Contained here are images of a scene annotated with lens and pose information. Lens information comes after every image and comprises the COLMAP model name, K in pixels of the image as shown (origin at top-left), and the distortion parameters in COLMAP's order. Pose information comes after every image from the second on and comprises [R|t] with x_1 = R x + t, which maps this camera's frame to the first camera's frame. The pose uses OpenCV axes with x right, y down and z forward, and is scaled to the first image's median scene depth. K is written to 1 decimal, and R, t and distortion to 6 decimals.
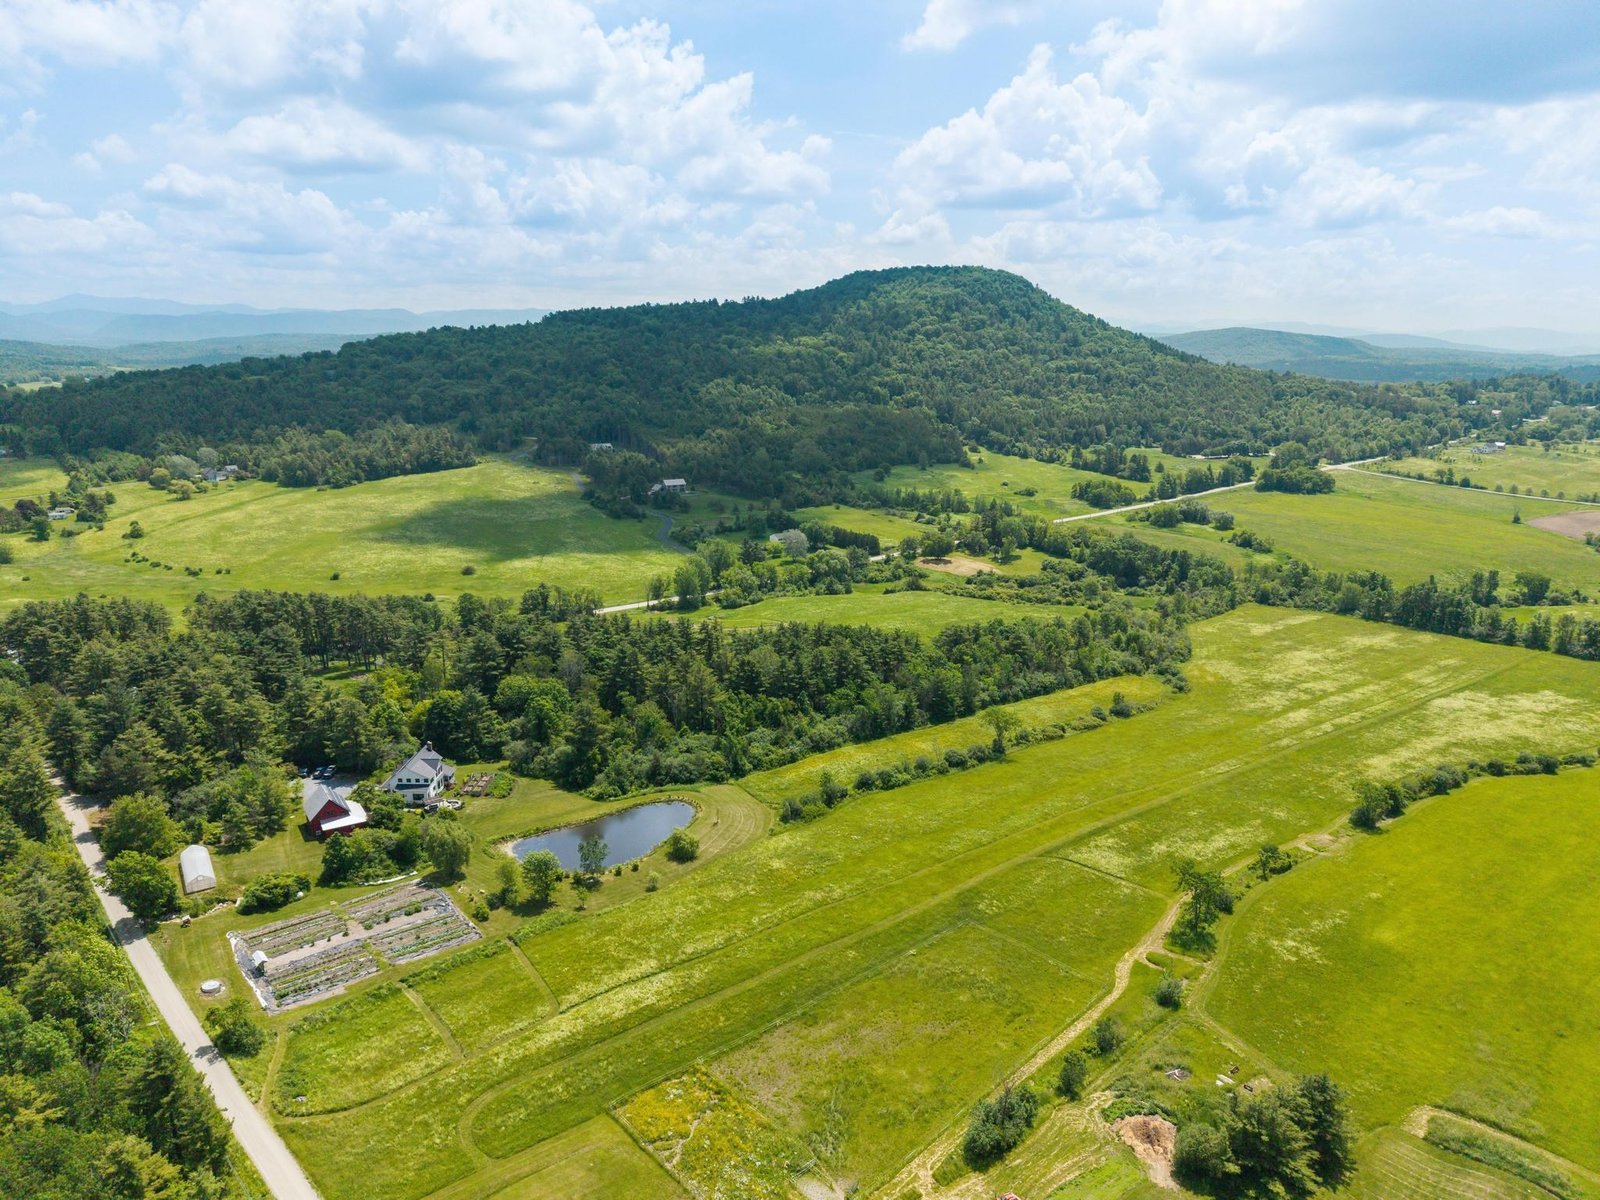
lens RADIAL K [[1123.9, 0, 797.1], [0, 1123.9, 604.1], [0, 0, 1]] dist [0.004522, -0.019354]
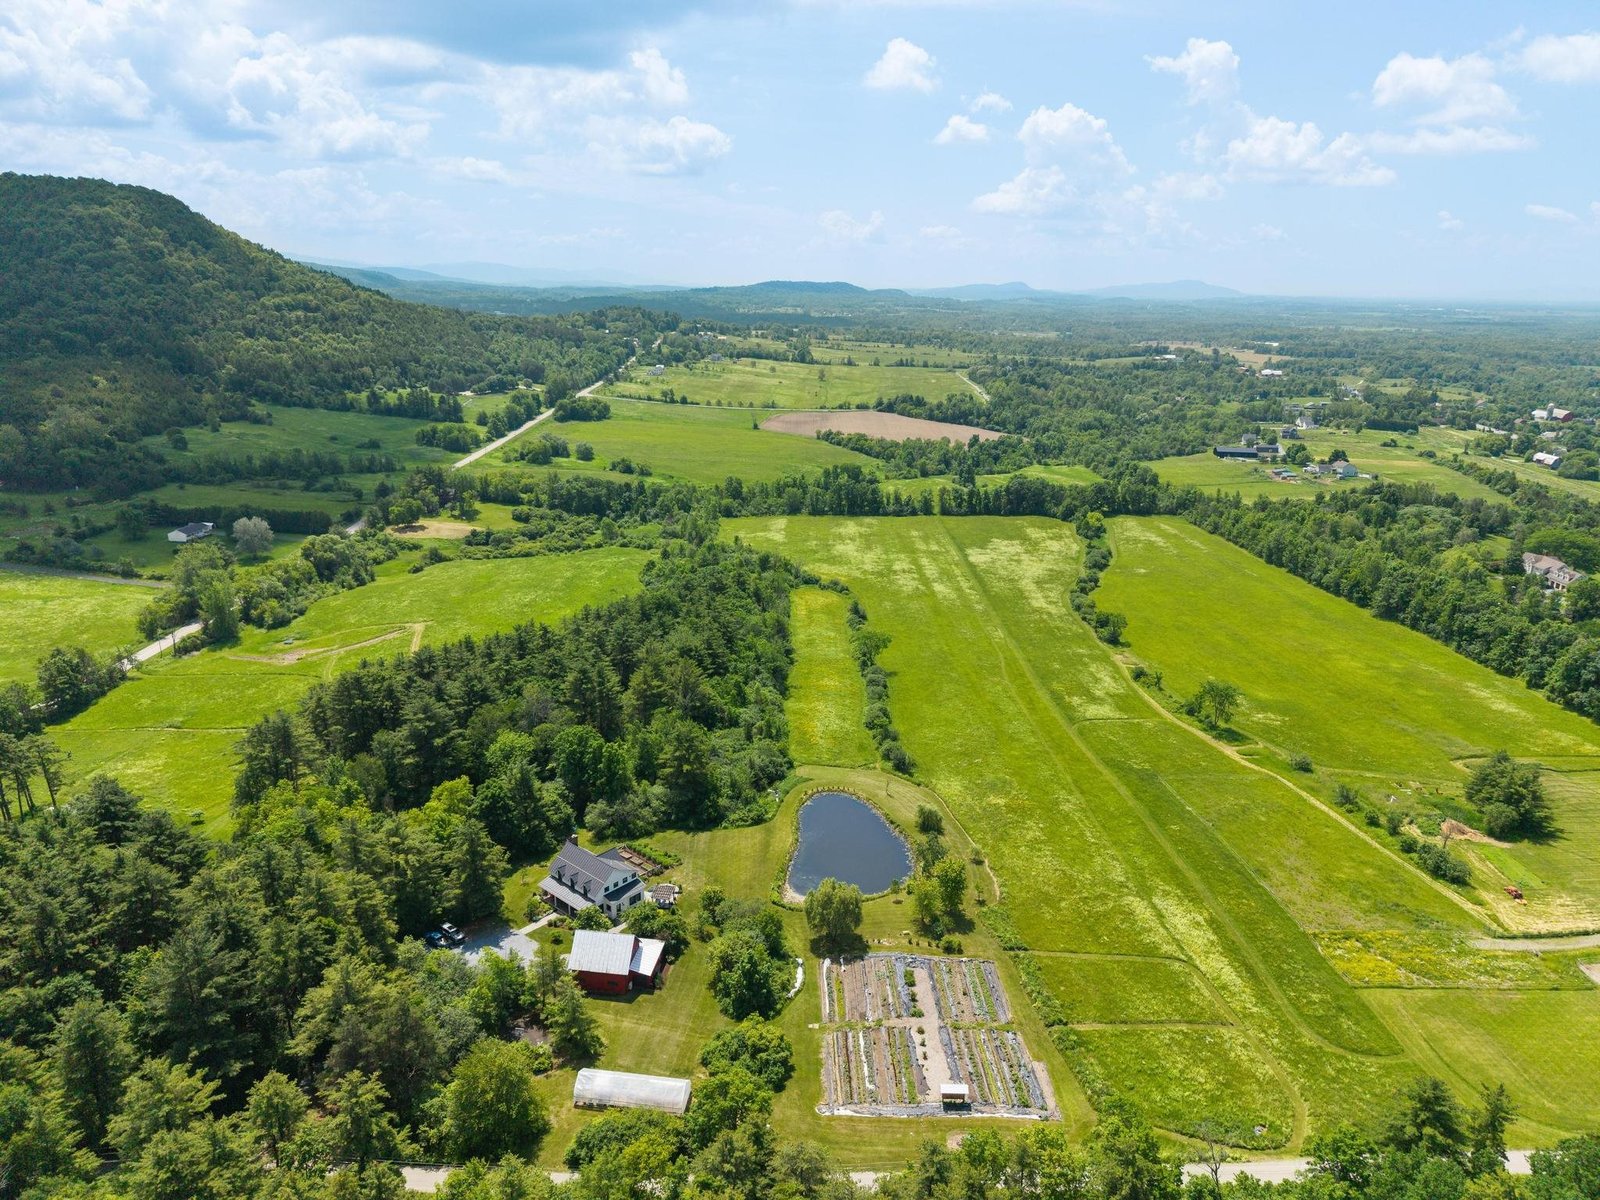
lens RADIAL K [[1123.9, 0, 799.5], [0, 1123.9, 595.0], [0, 0, 1]] dist [0.004522, -0.019354]
pose [[0.616437, -0.203168, 0.760742, -0.377312], [0.164806, 0.978030, 0.127654, -0.049961], [-0.769964, 0.046684, 0.636377, 0.200635]]
